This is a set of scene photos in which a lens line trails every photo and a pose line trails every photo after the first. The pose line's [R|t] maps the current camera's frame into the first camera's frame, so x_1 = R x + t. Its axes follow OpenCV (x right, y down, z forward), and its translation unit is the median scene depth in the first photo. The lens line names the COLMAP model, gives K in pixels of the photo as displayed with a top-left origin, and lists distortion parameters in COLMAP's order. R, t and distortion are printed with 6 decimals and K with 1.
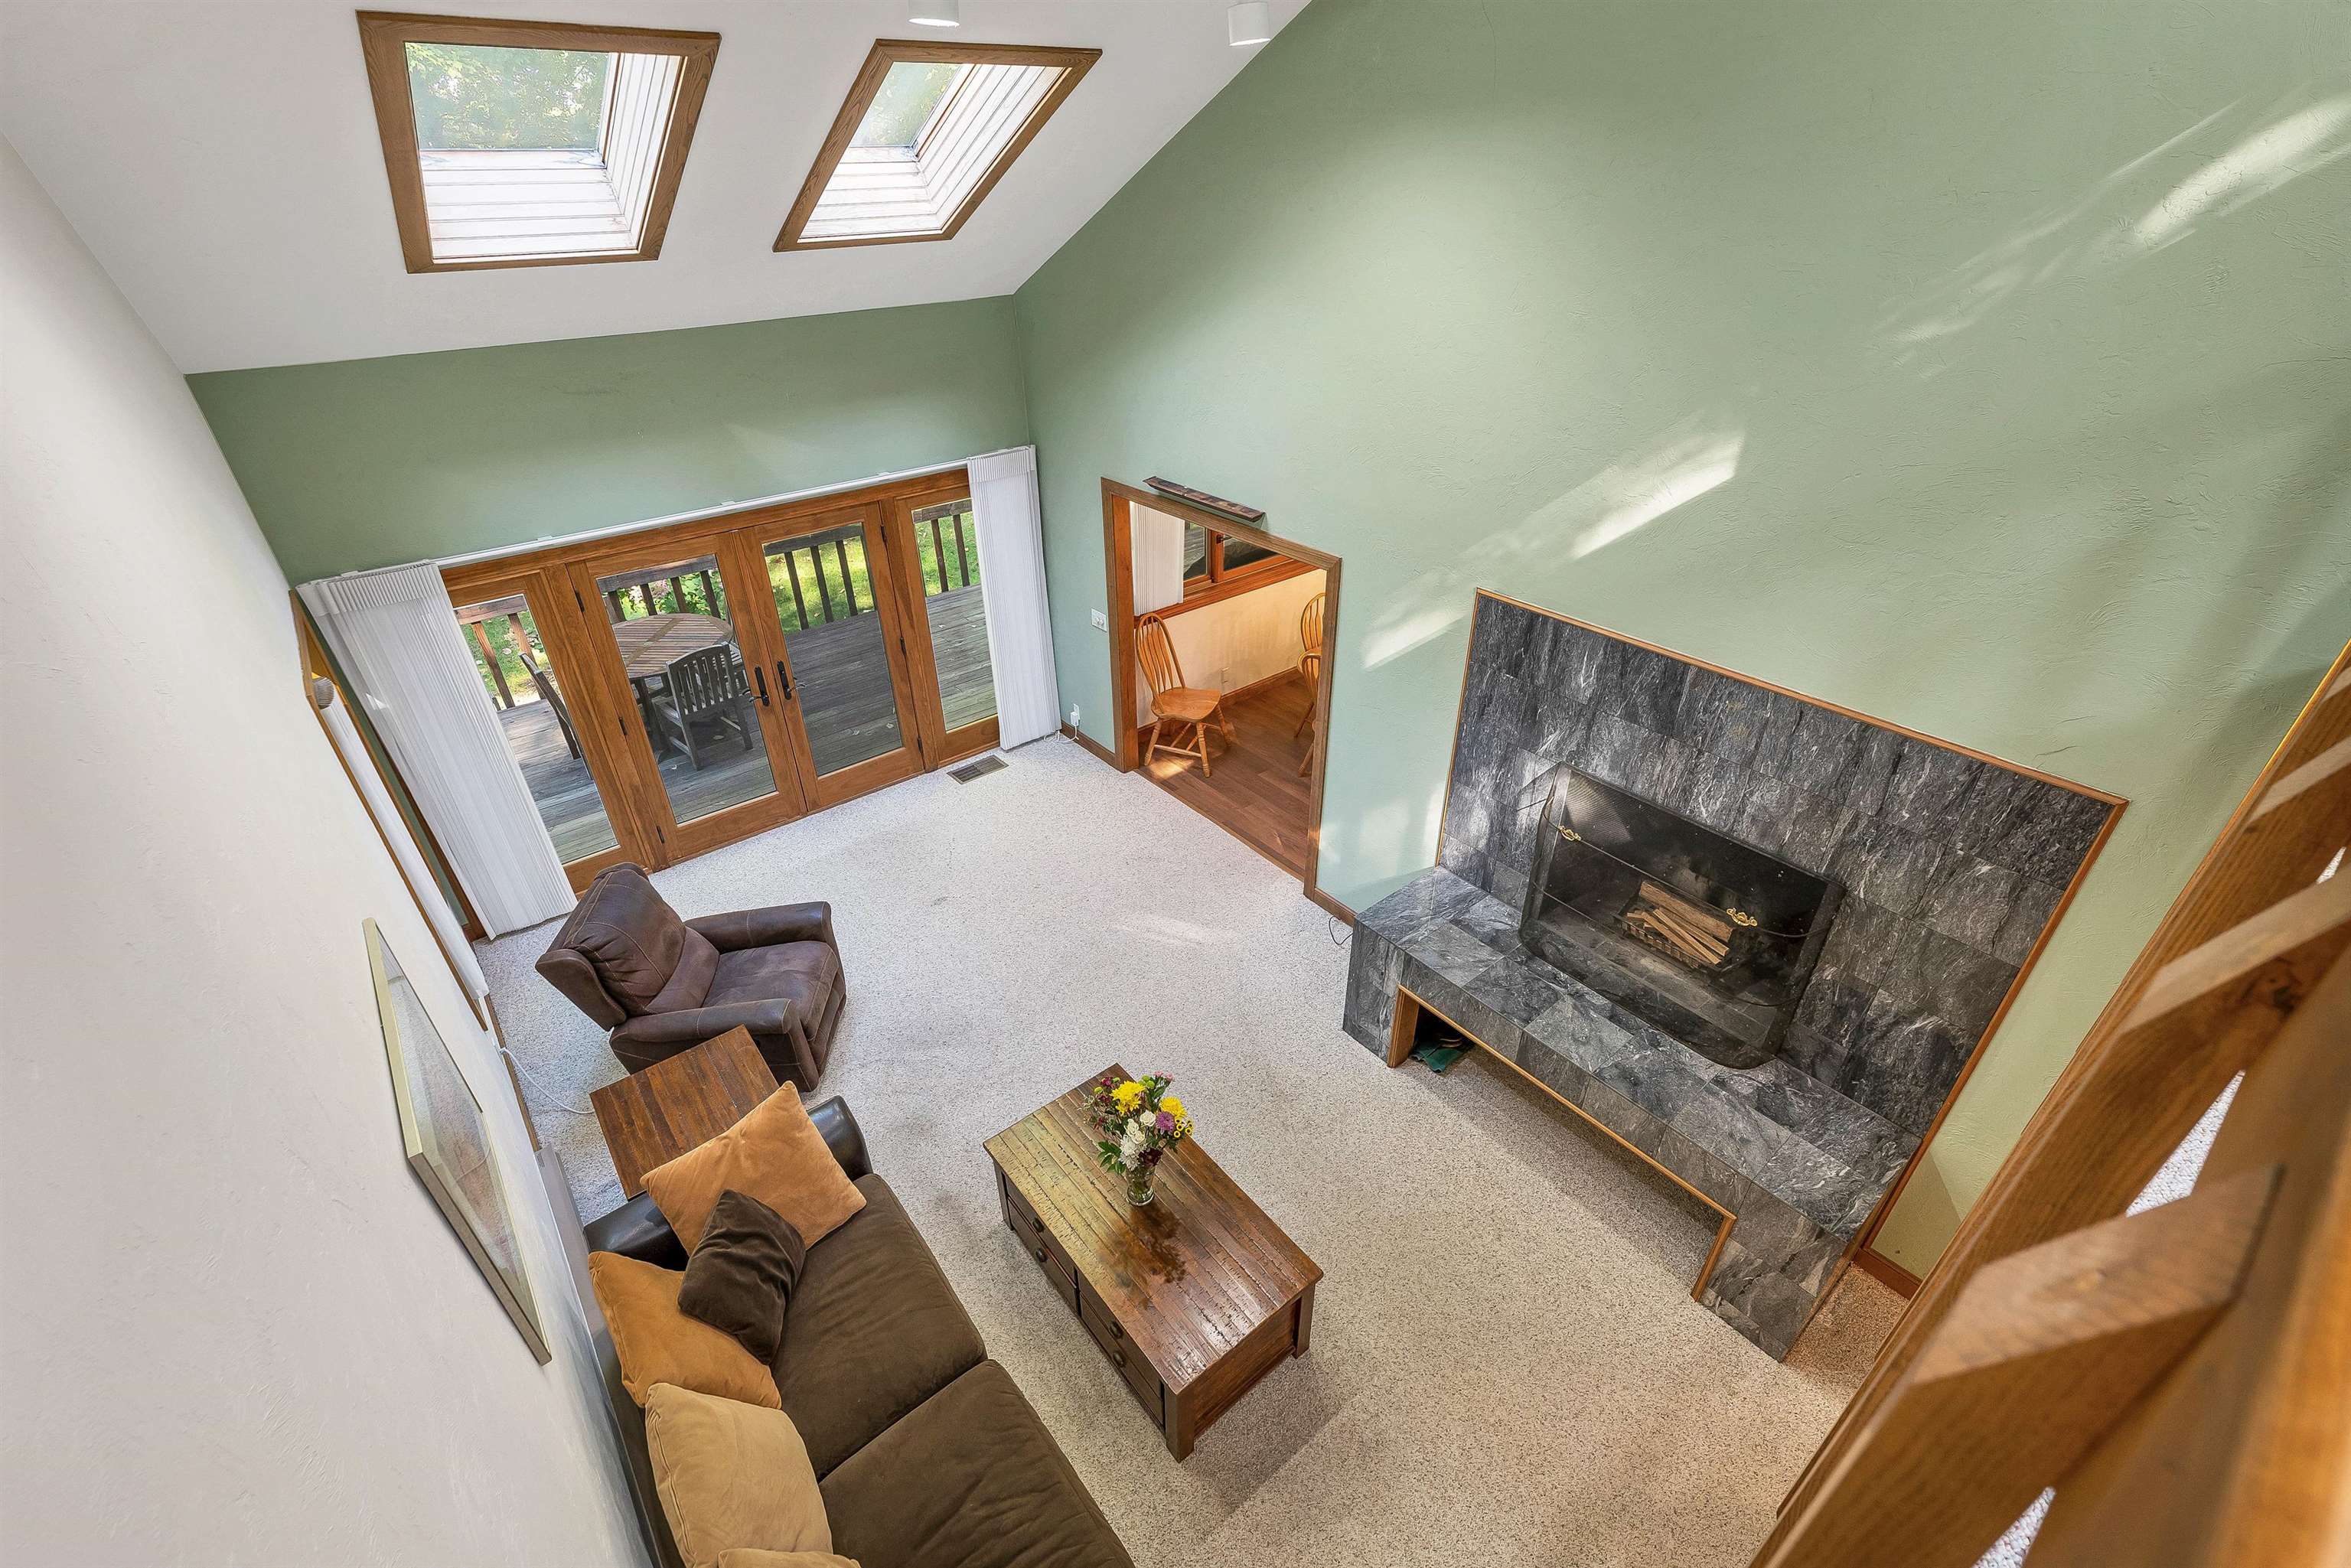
lens RADIAL K [[986.2, 0, 1147.6], [0, 986.2, 853.9], [0, 0, 1]] dist [-0.003116, 0.000848]
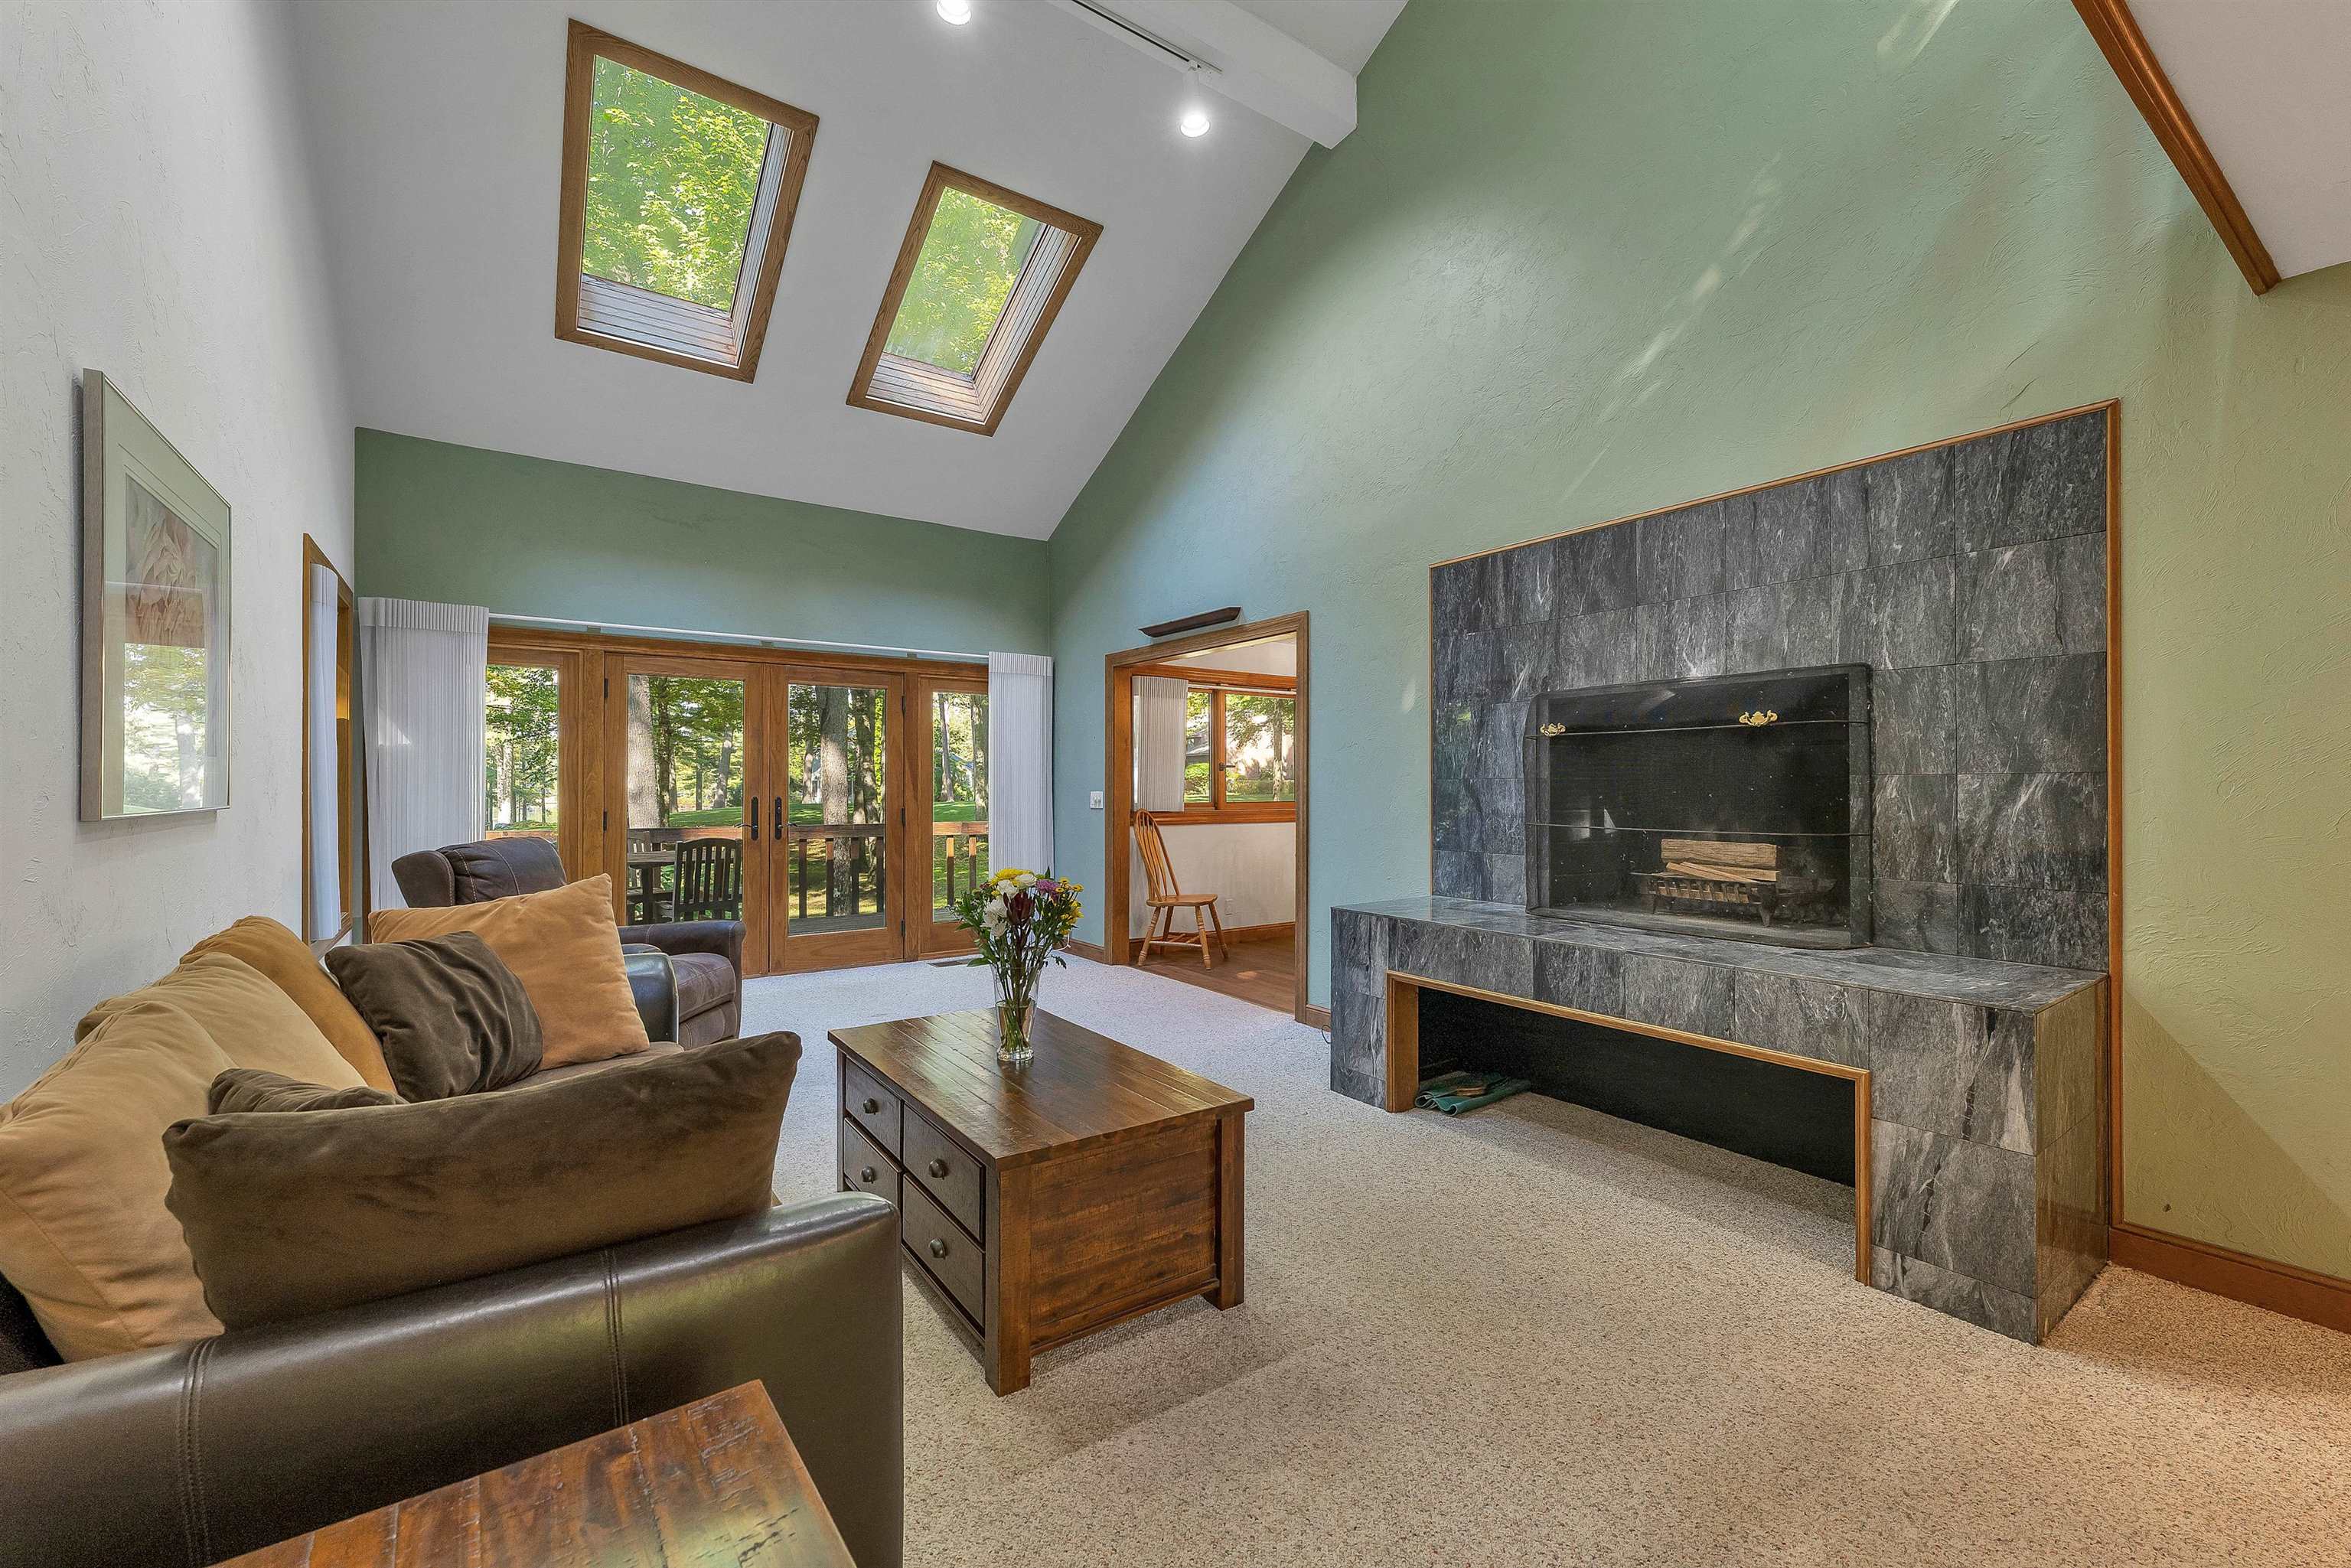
lens RADIAL K [[986.2, 0, 1147.3], [0, 986.2, 842.2], [0, 0, 1]] dist [-0.003116, 0.000848]
pose [[0.996639, 0.037209, -0.072987, 0.141061], [-0.070888, 0.838270, -0.540627, 0.613048], [0.041066, 0.543984, 0.838090, 0.314283]]
